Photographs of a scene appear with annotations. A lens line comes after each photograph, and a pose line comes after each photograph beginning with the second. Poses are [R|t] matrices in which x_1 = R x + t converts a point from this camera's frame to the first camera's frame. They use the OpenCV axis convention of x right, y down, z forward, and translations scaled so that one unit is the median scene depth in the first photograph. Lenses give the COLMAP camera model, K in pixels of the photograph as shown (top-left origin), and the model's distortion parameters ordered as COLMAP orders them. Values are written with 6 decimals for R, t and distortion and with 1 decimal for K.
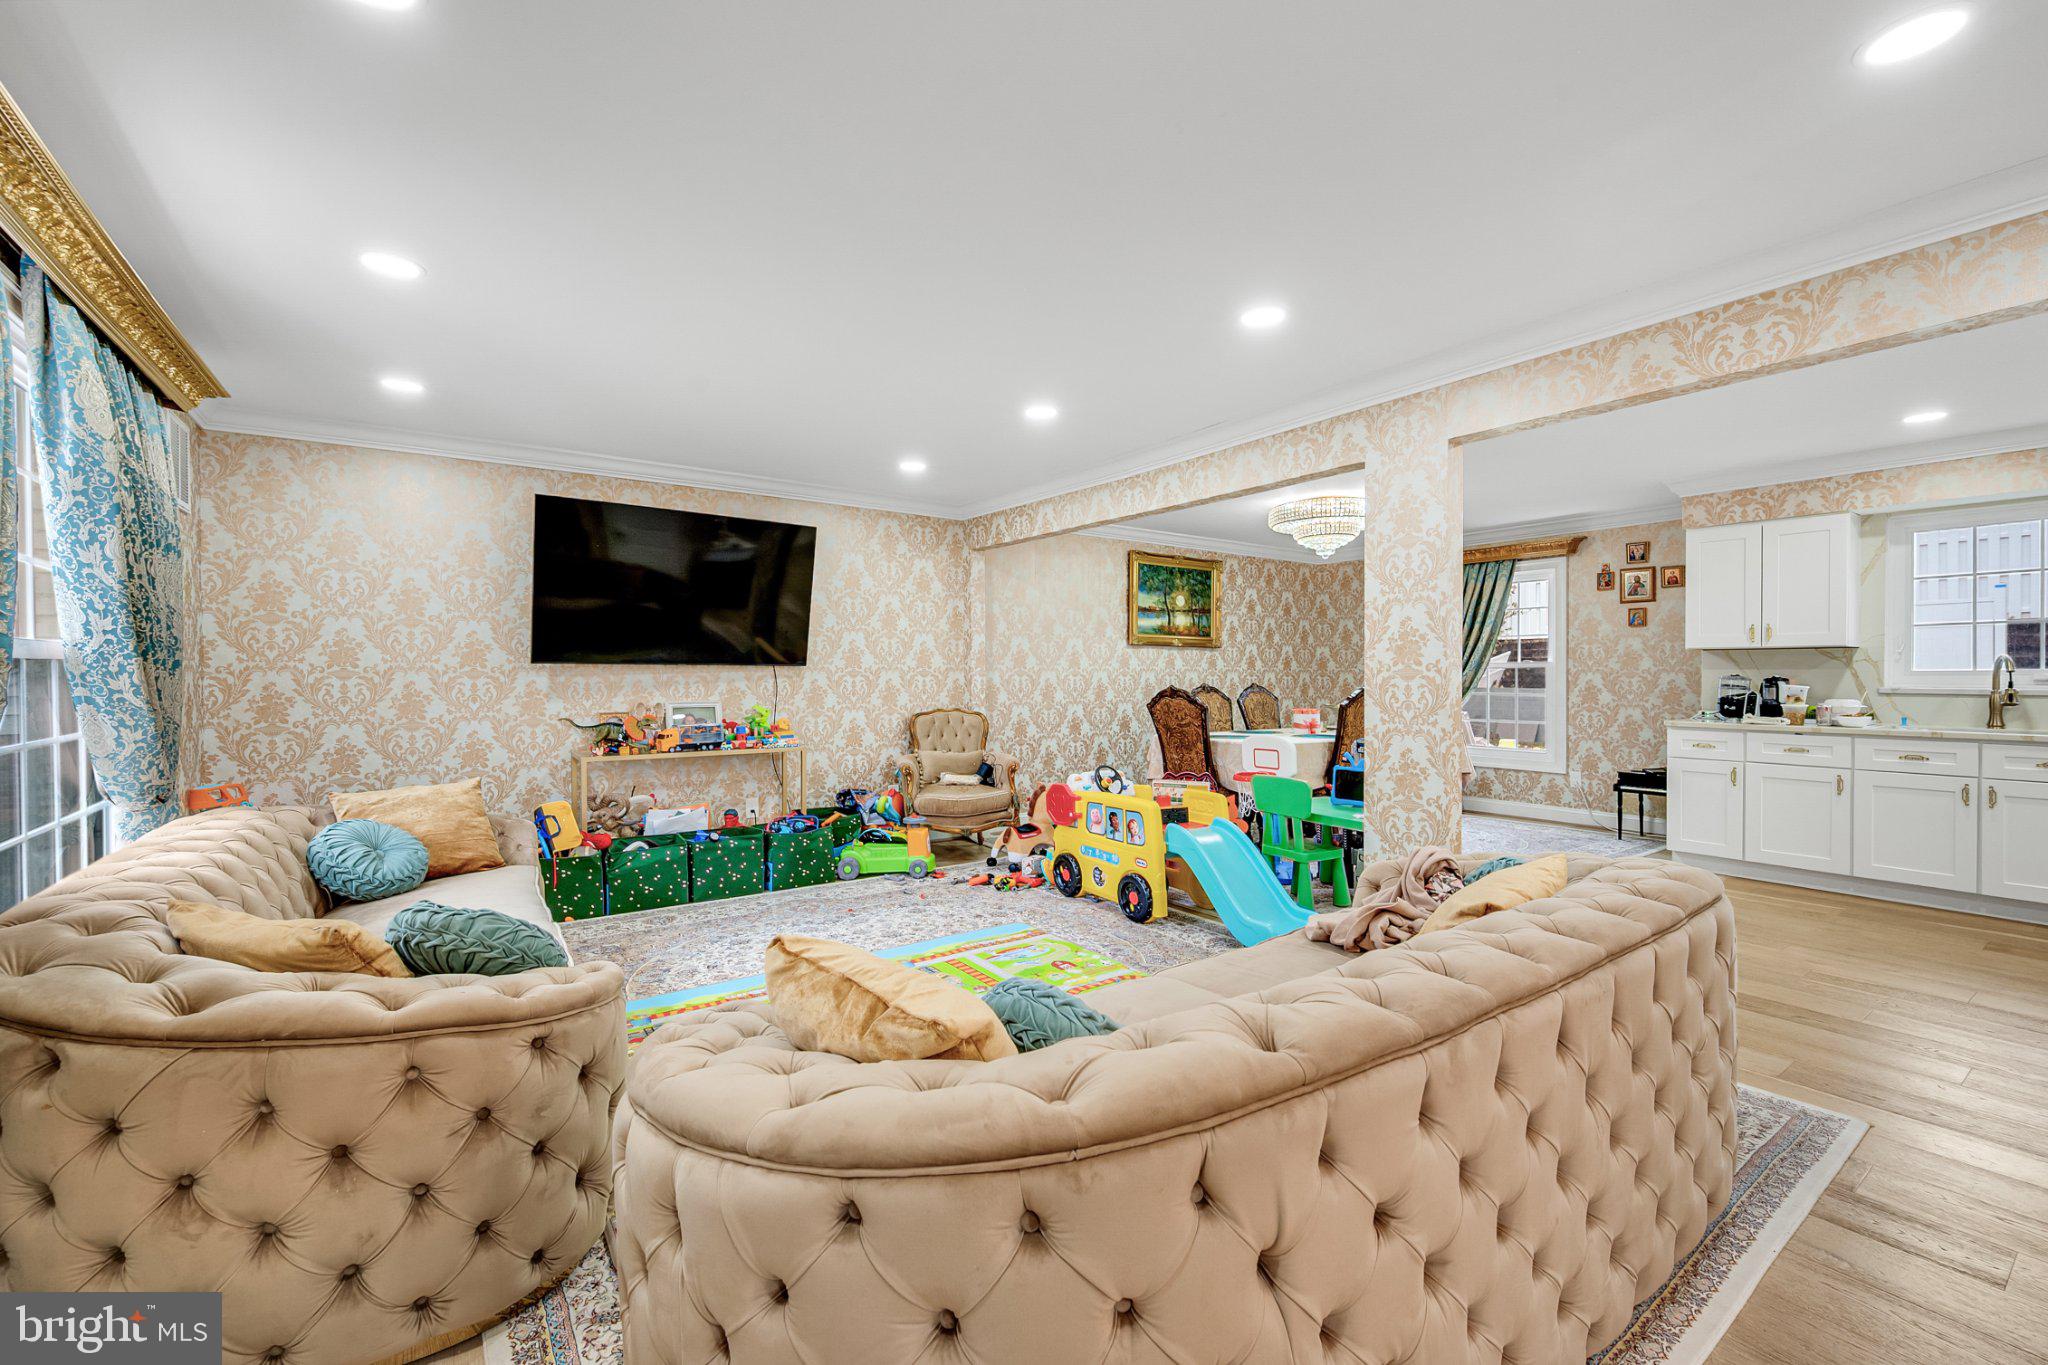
lens RADIAL K [[854.5, 0, 1022.5], [0, 854.5, 668.4], [0, 0, 1]] dist [-0.002321, 0.000113]
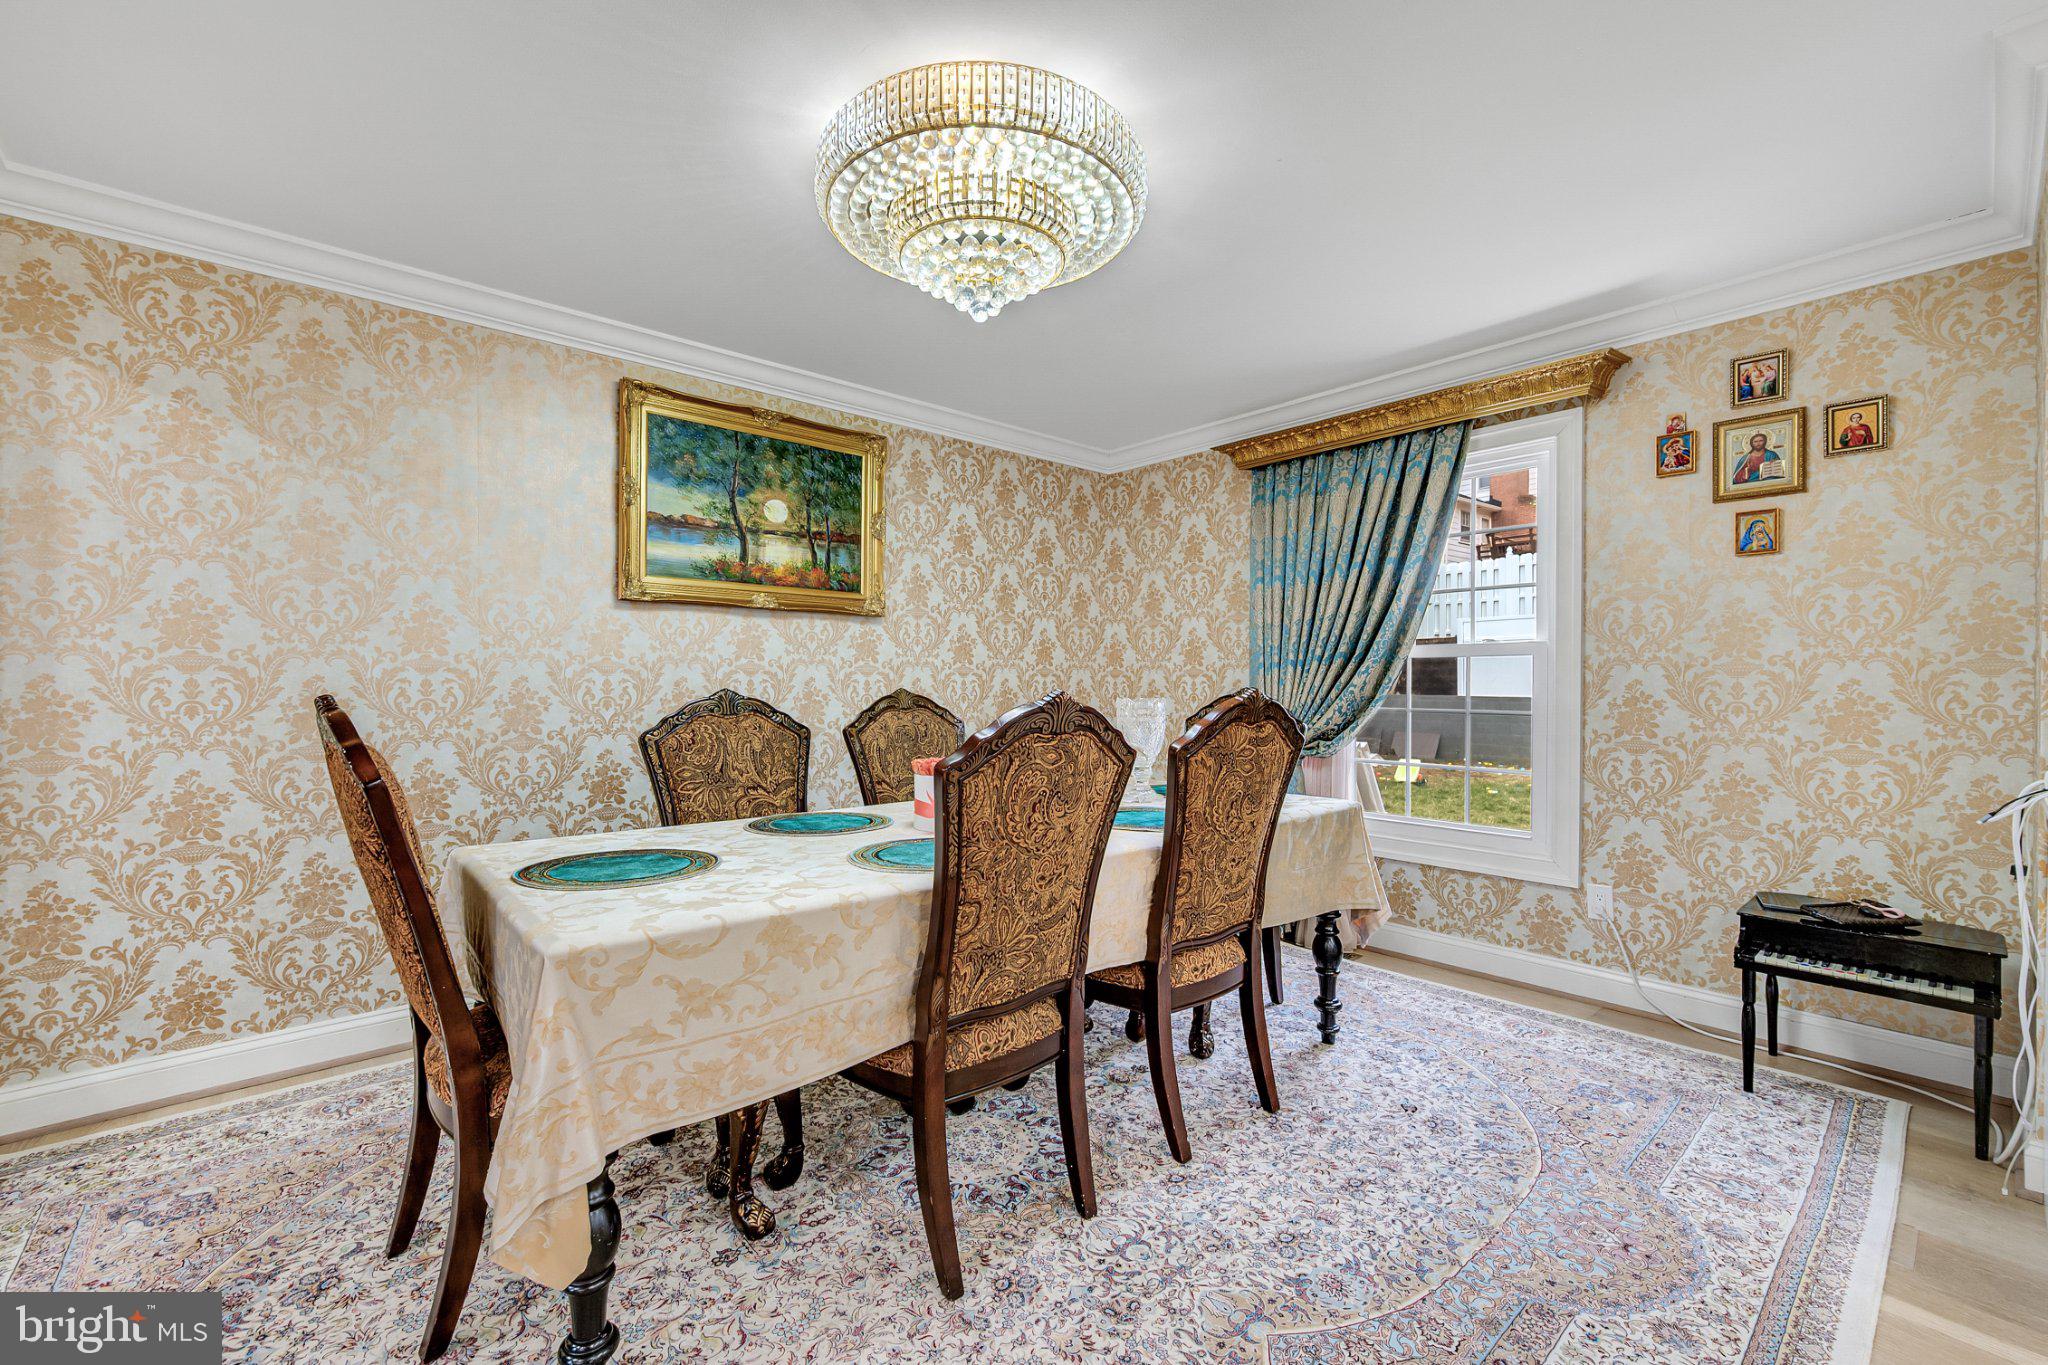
lens RADIAL K [[825.8, 0, 1018.2], [0, 825.8, 684.3], [0, 0, 1]] dist [-0.006592, 0.000110]
pose [[0.995893, -0.000050, 0.090542, 0.183706], [-0.000943, 0.999940, 0.010933, 0.006511], [-0.090537, -0.010974, 0.995833, 0.361666]]
